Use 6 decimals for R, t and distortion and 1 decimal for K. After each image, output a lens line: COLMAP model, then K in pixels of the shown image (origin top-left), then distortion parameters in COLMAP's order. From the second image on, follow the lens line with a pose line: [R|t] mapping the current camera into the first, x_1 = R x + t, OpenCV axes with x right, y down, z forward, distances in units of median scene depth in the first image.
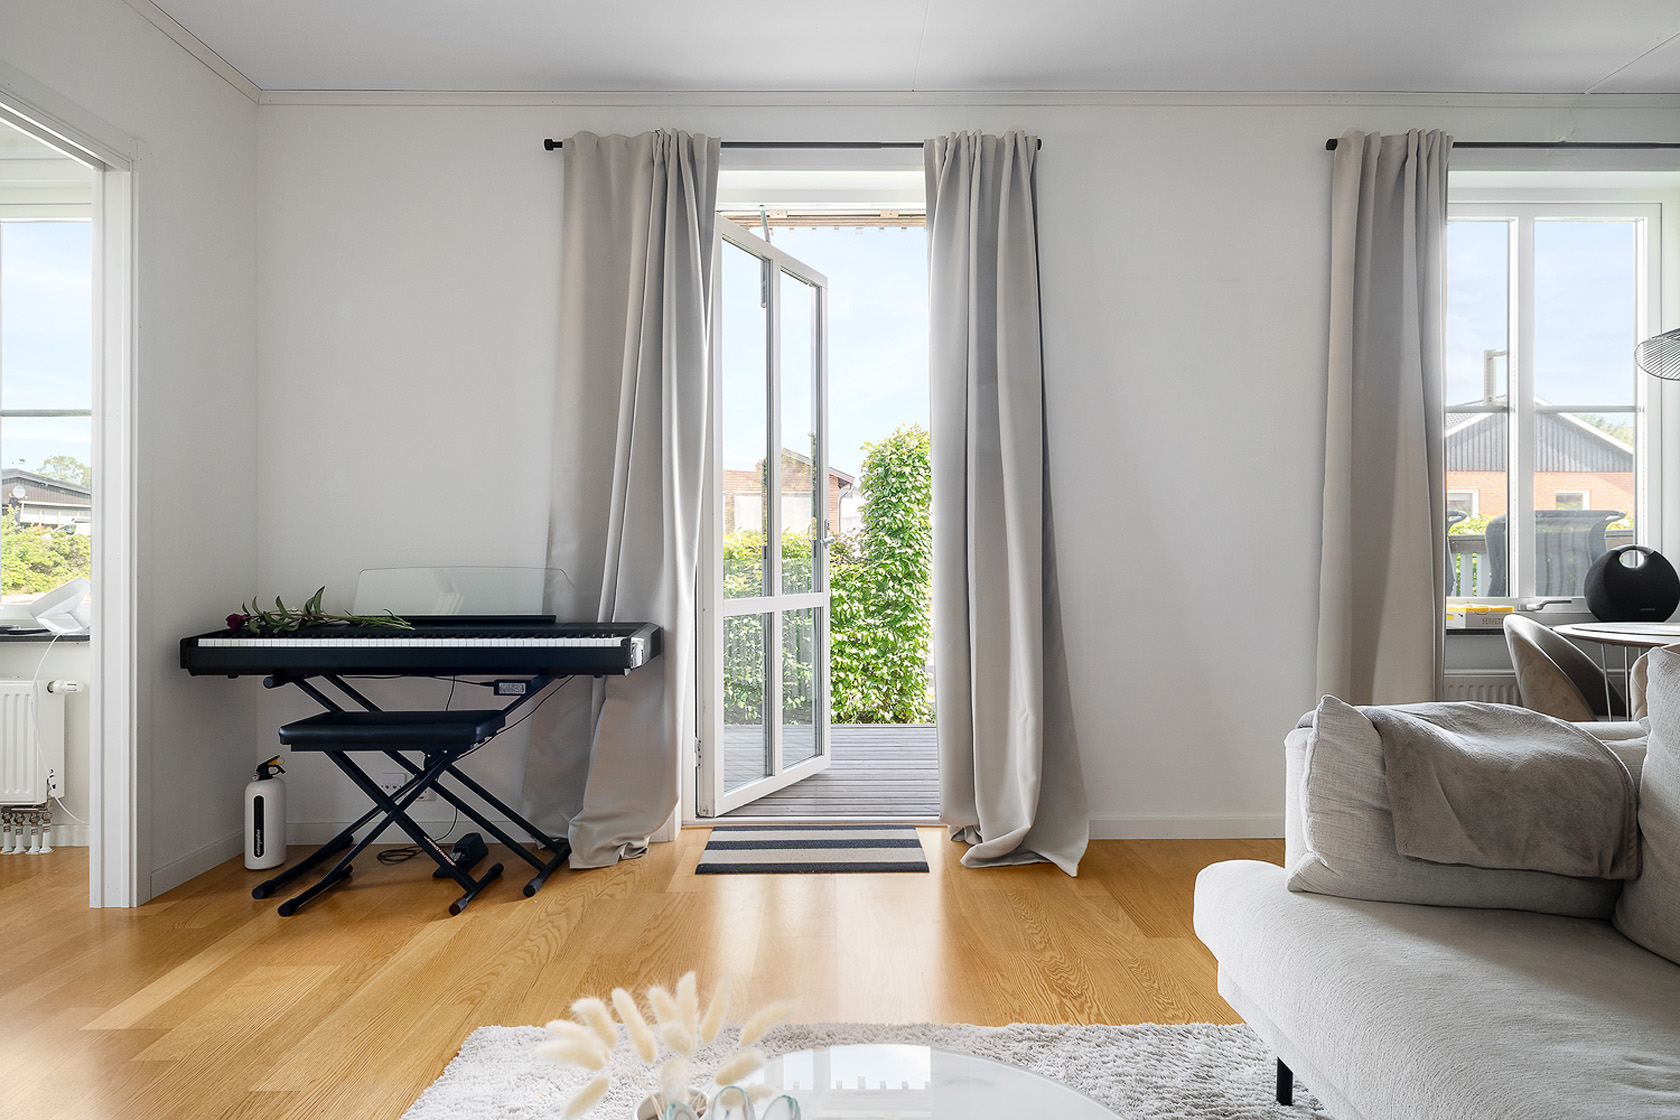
lens RADIAL K [[913.1, 0, 852.4], [0, 913.1, 555.3], [0, 0, 1]] dist [0.000160, 0.000590]
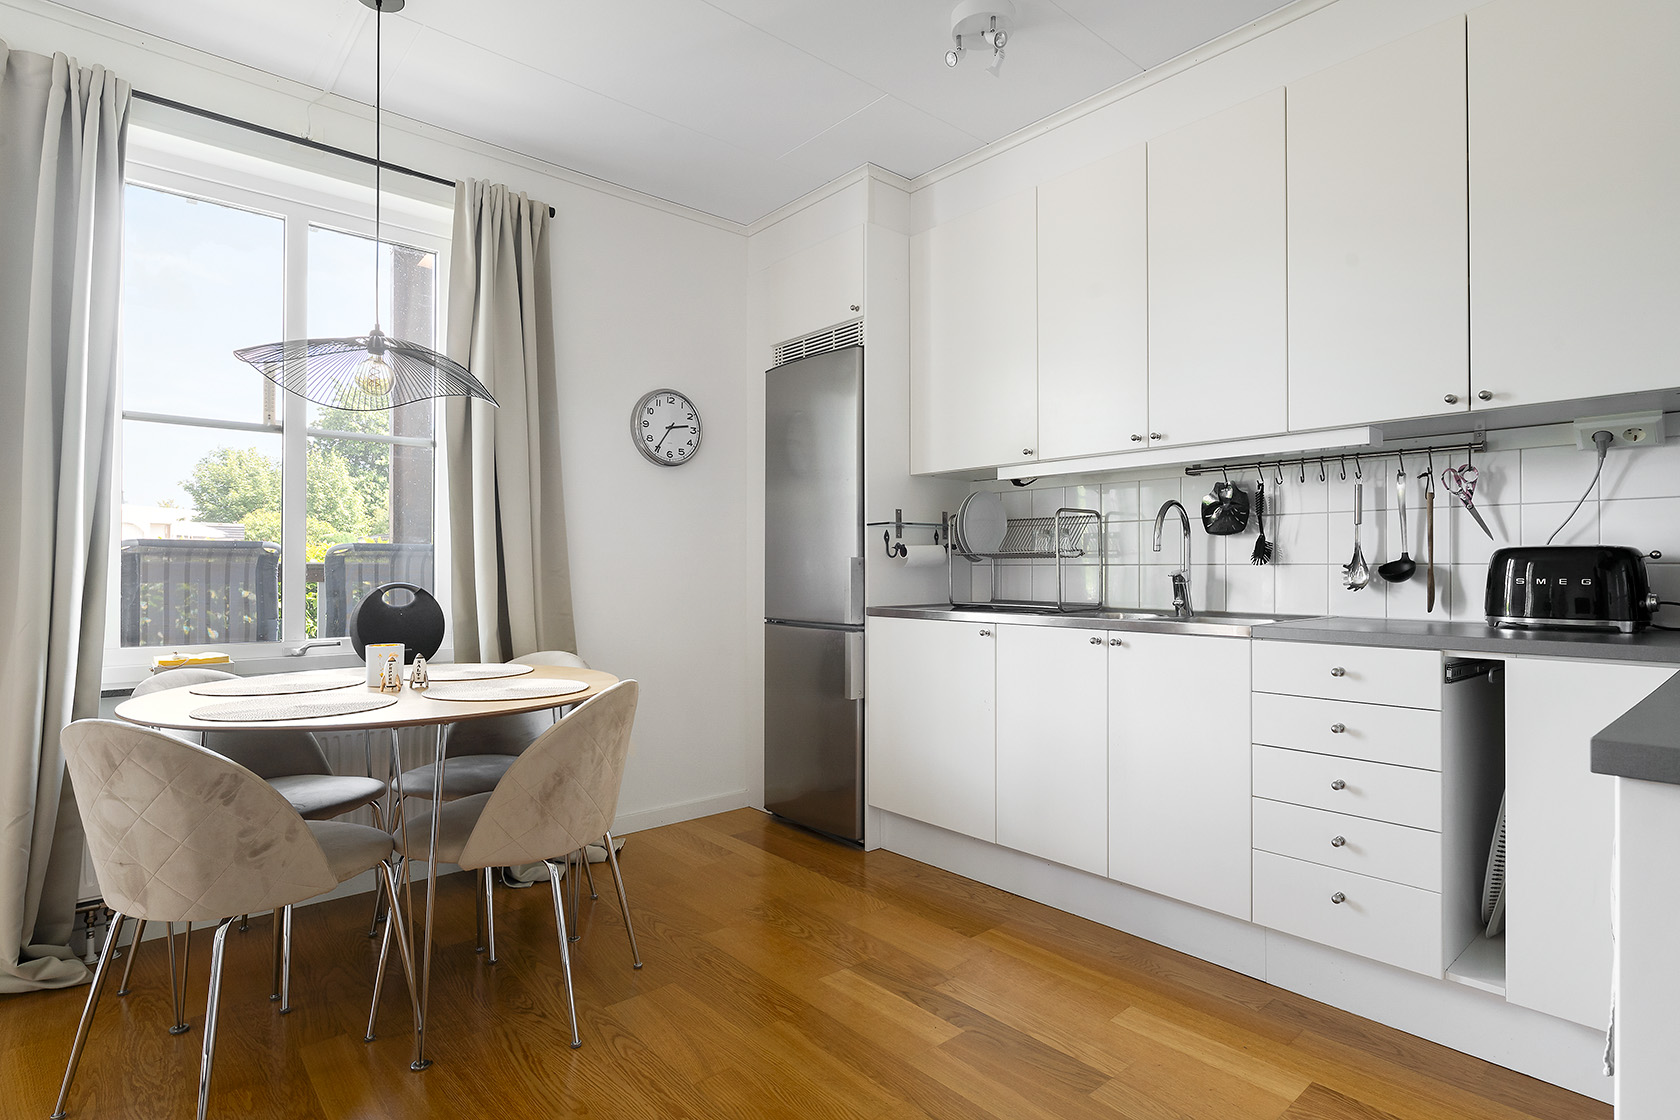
lens RADIAL K [[865.5, 0, 843.0], [0, 865.5, 564.3], [0, 0, 1]] dist [-0.003781, -0.000519]
pose [[0.758664, 0.013136, 0.651349, 0.634117], [-0.012070, 0.999909, -0.006107, -0.032299], [-0.651370, -0.003228, 0.758753, 0.004148]]
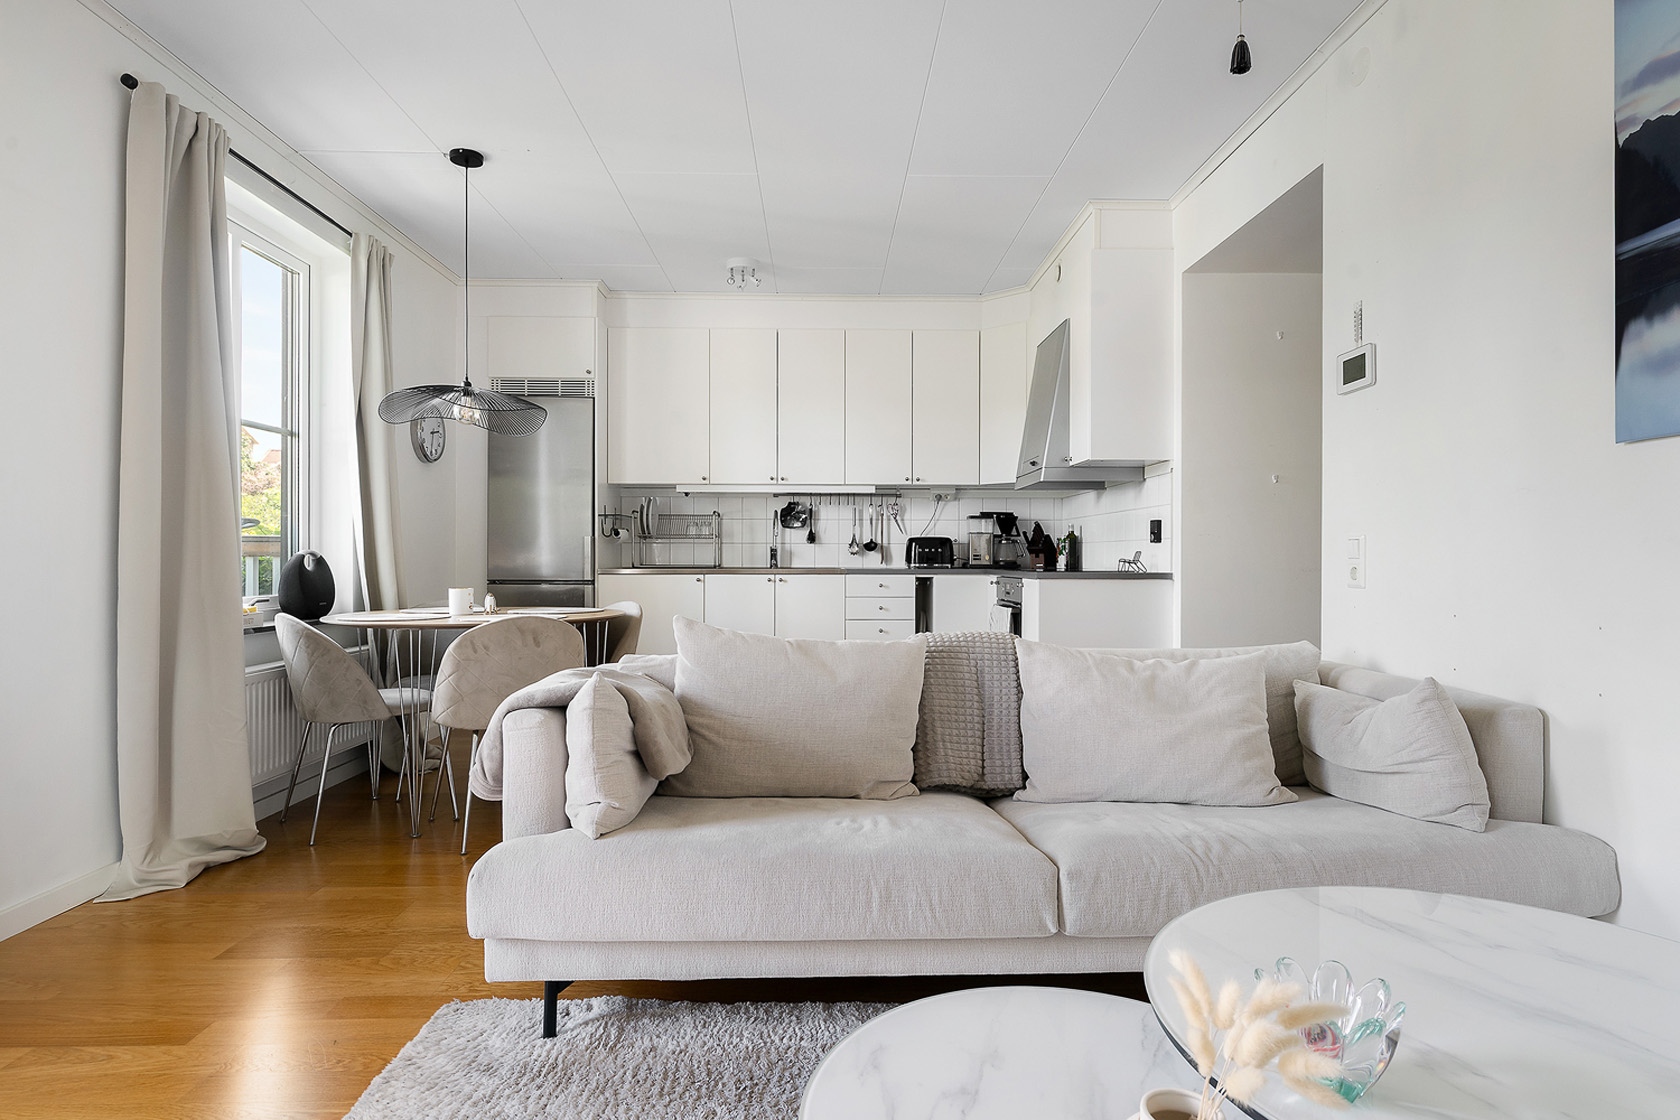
lens RADIAL K [[913.1, 0, 852.4], [0, 913.1, 555.3], [0, 0, 1]] dist [0.000160, 0.000590]
pose [[-0.019866, 0.012236, 0.999728, -0.354259], [-0.008330, 0.999888, -0.012404, 0.004207], [-0.999768, -0.008574, -0.019762, 0.336739]]
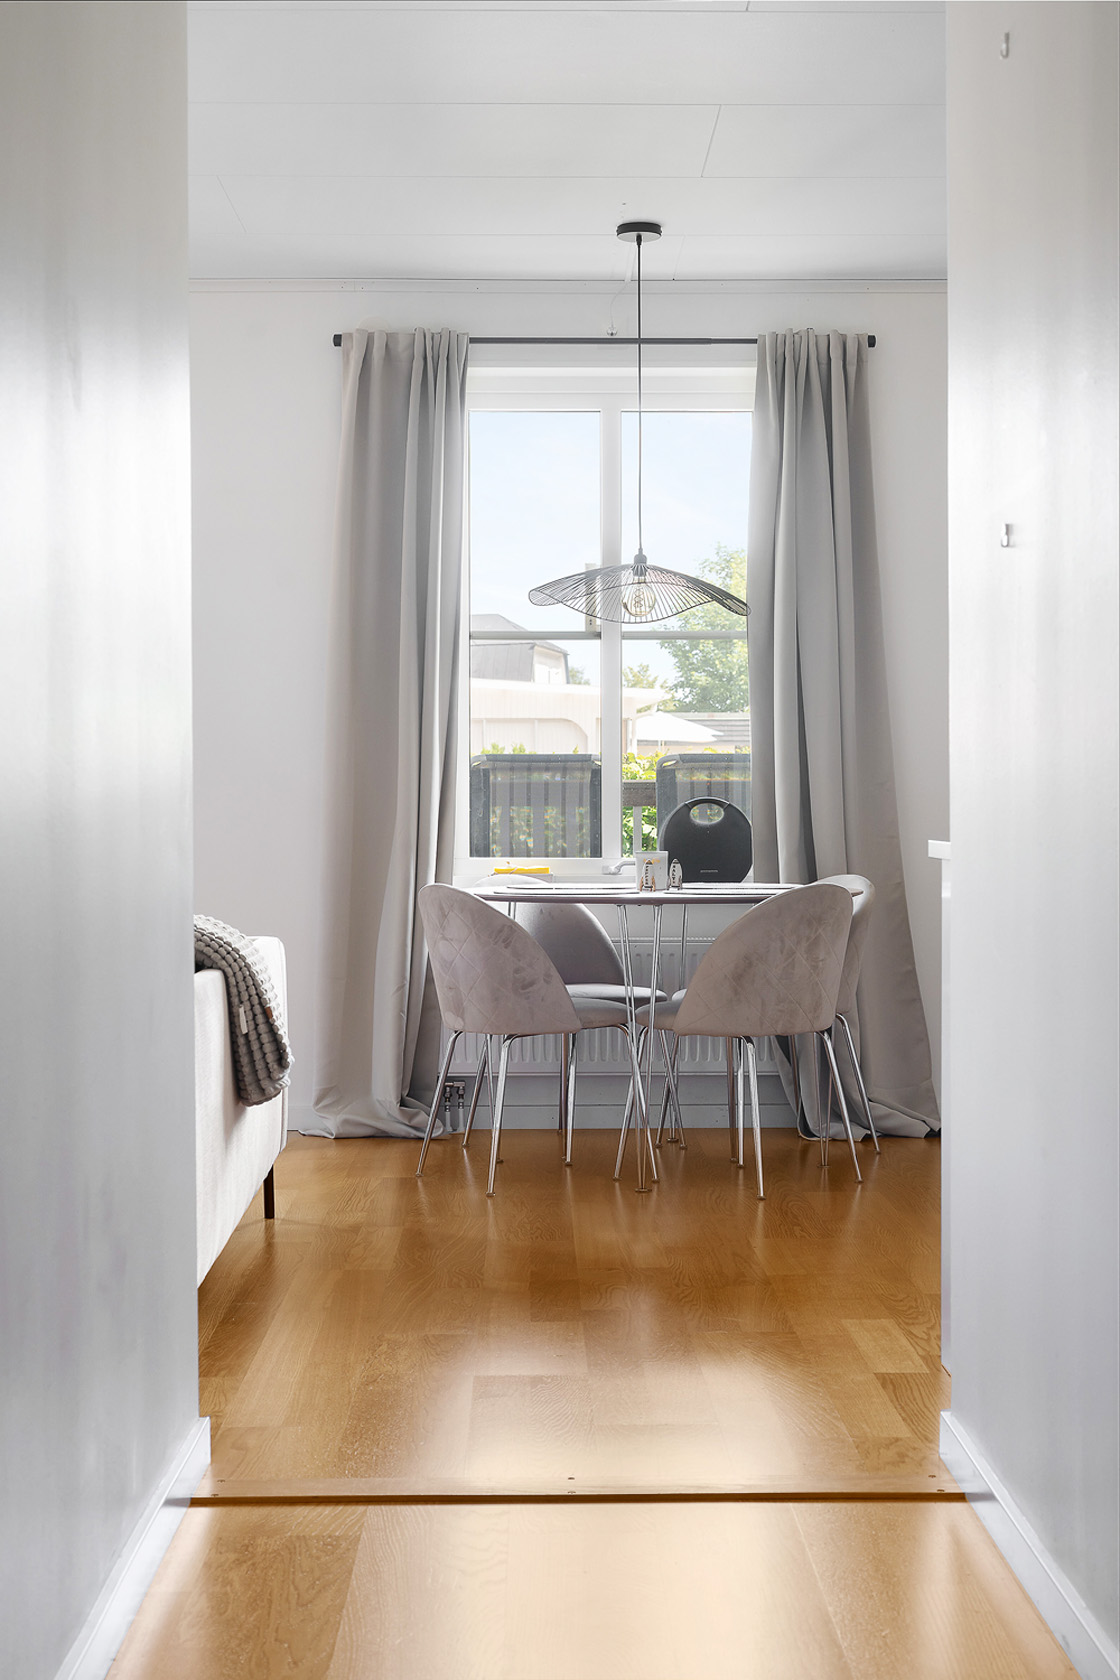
lens RADIAL K [[2350.4, 0, 560.0], [0, 2350.4, 840.0], [0, 0, 1]] dist [0.000662, 0.006123]
pose [[0.999955, 0.004606, 0.008327, 0.717968], [-0.004764, 0.999807, 0.019057, -0.013437], [-0.008237, -0.019096, 0.999784, -1.261001]]
